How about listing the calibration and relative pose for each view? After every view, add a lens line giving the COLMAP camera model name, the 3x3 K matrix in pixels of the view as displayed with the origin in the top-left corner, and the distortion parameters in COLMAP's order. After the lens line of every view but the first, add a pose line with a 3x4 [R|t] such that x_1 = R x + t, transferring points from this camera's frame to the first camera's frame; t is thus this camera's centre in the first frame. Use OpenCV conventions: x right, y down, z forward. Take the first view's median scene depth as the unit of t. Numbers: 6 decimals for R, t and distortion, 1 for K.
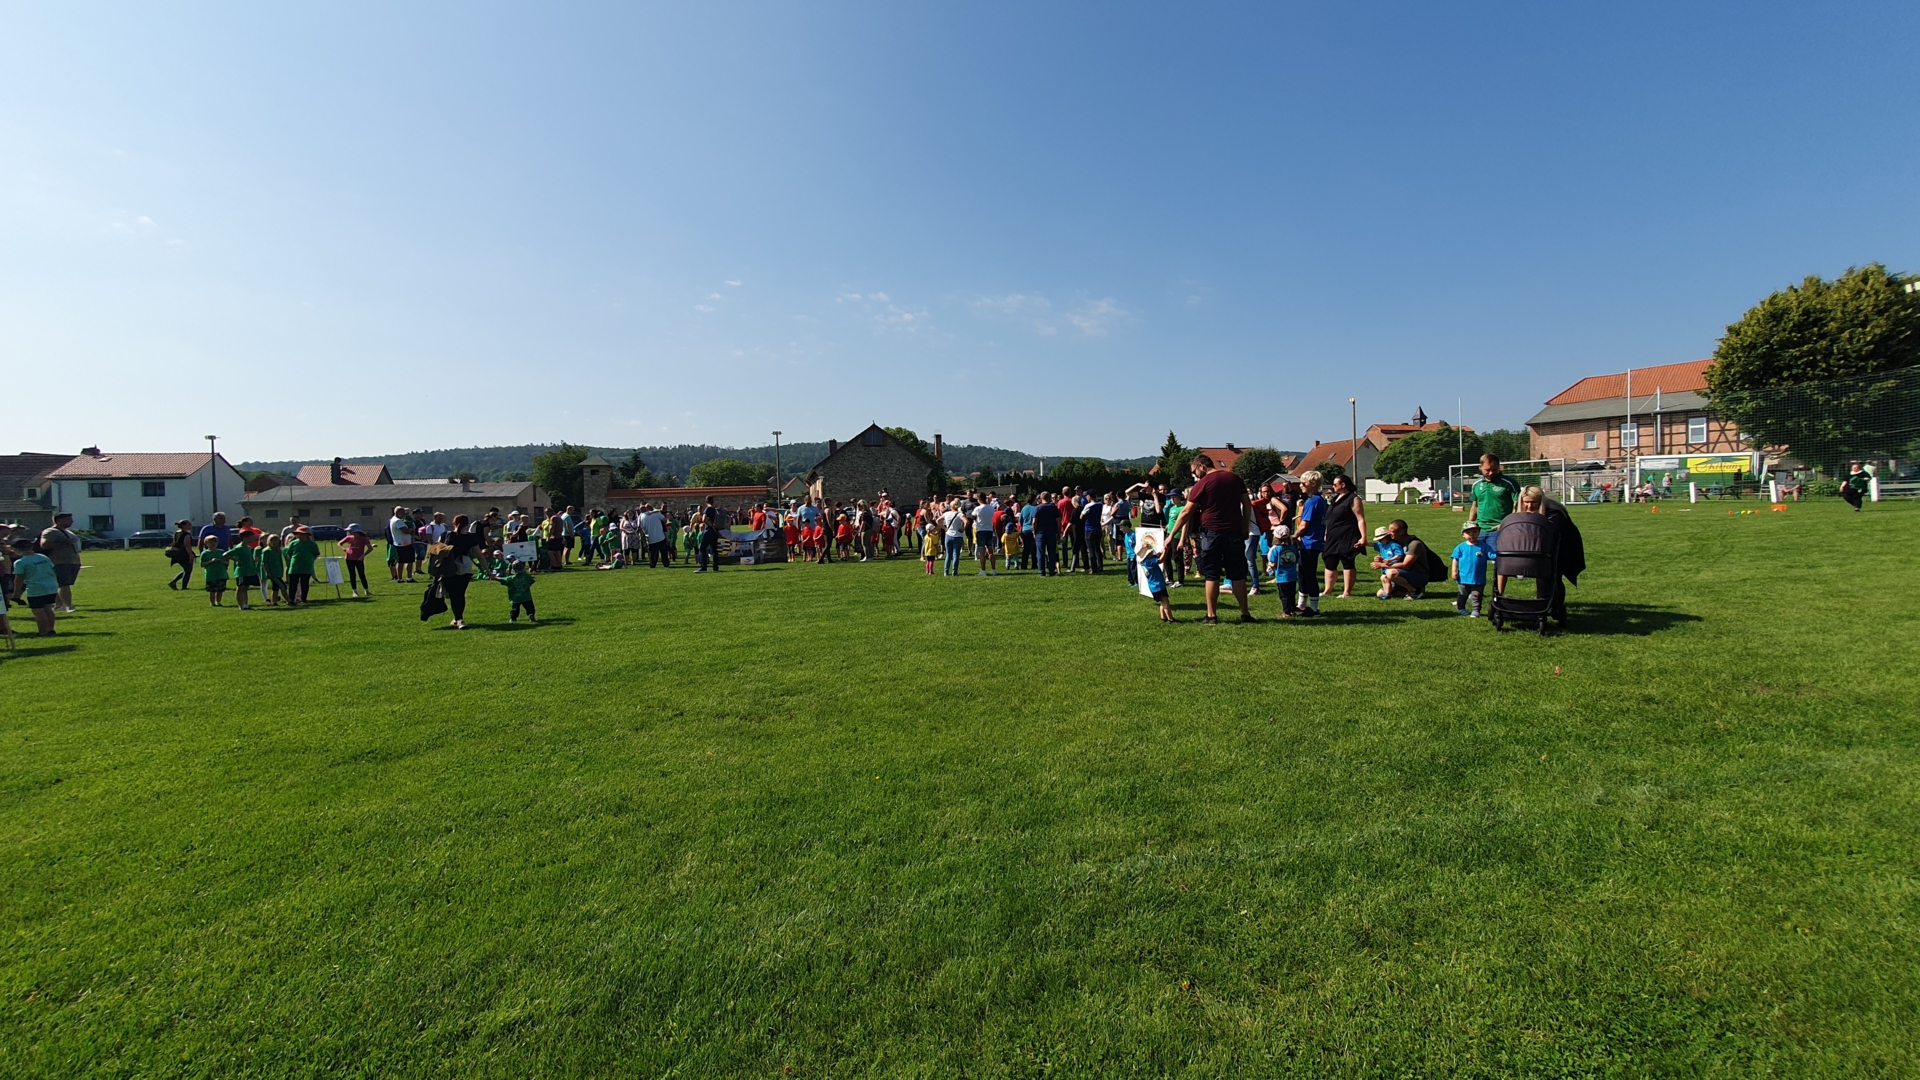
lens RADIAL K [[751.2, 0, 972.7], [0, 751.2, 530.9], [0, 0, 1]] dist [0.004204, -0.001156]
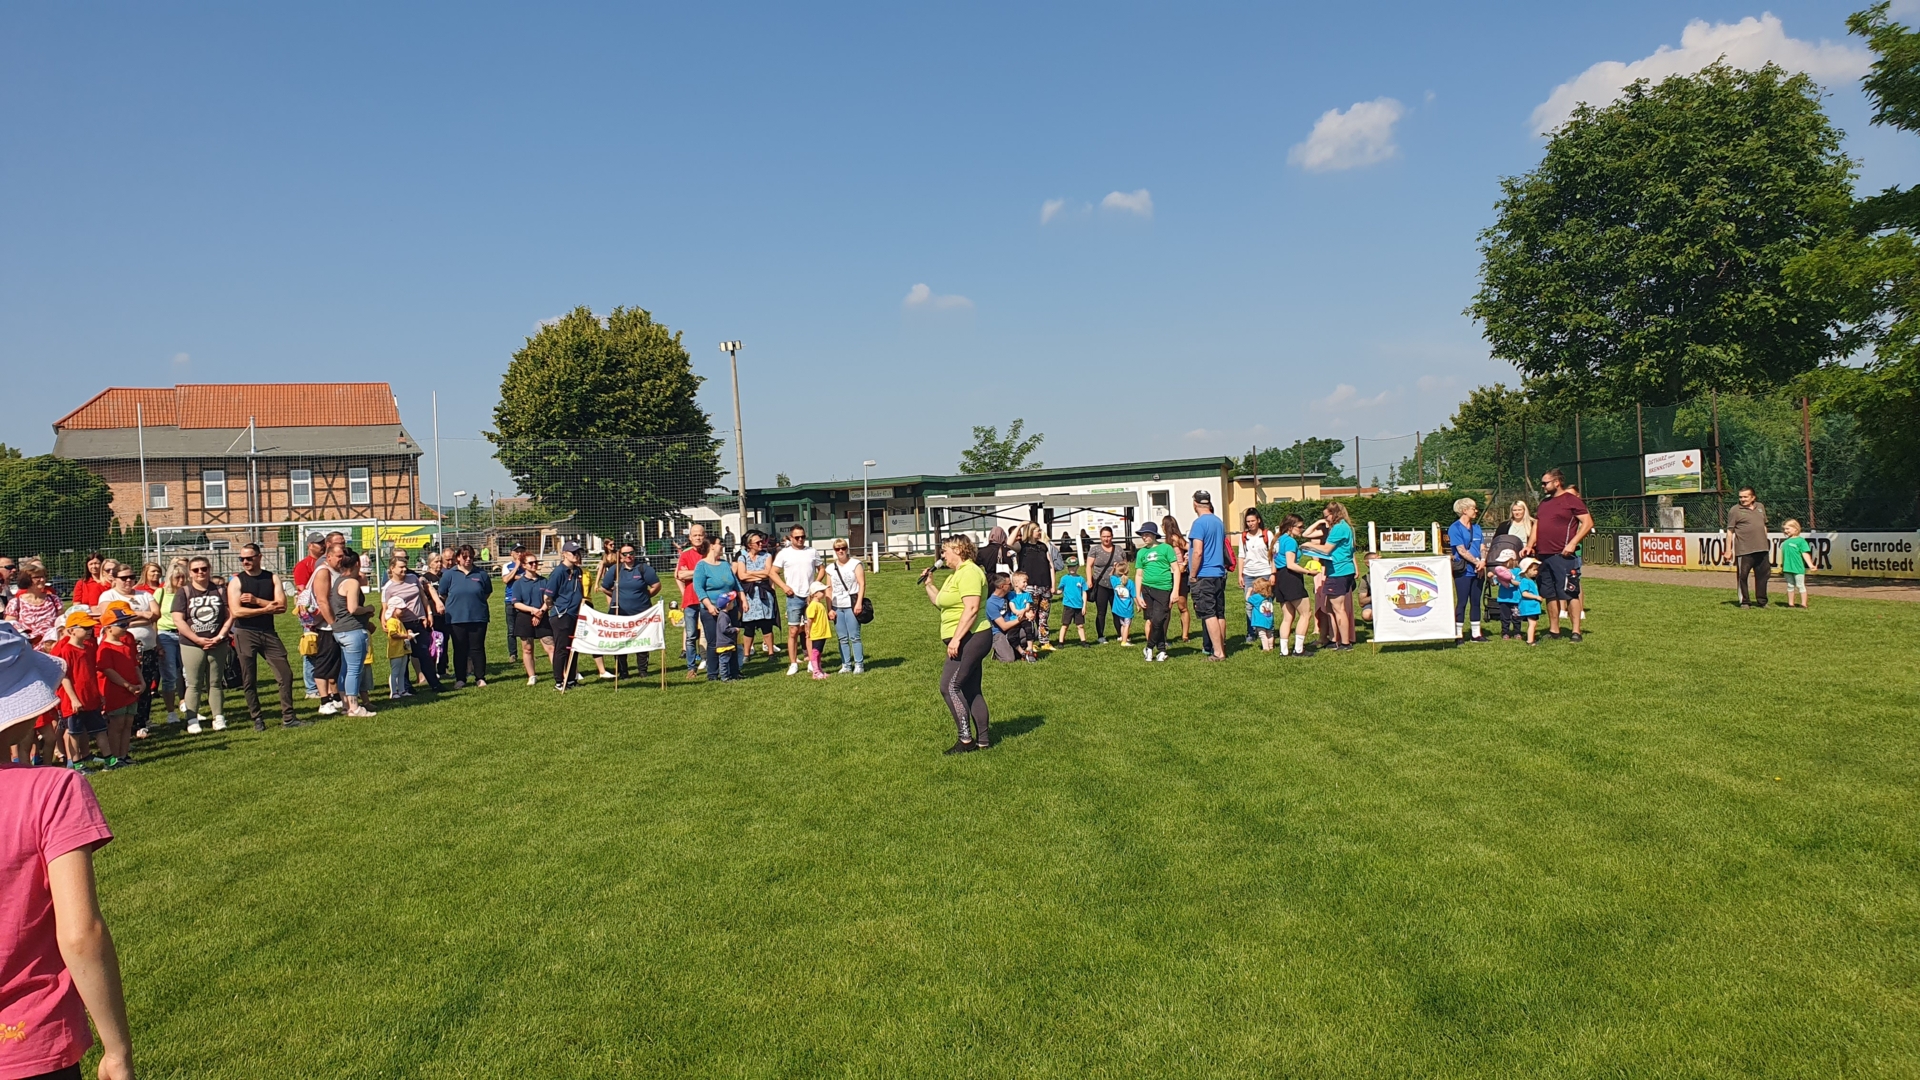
lens RADIAL K [[1480.4, 0, 945.5], [0, 1480.4, 542.8], [0, 0, 1]] dist [0.041407, -0.059849]
pose [[0.212001, 0.015577, 0.977145, -0.214135], [0.071482, 0.996947, -0.031401, -0.001010], [-0.974652, 0.076505, 0.210240, 0.158190]]
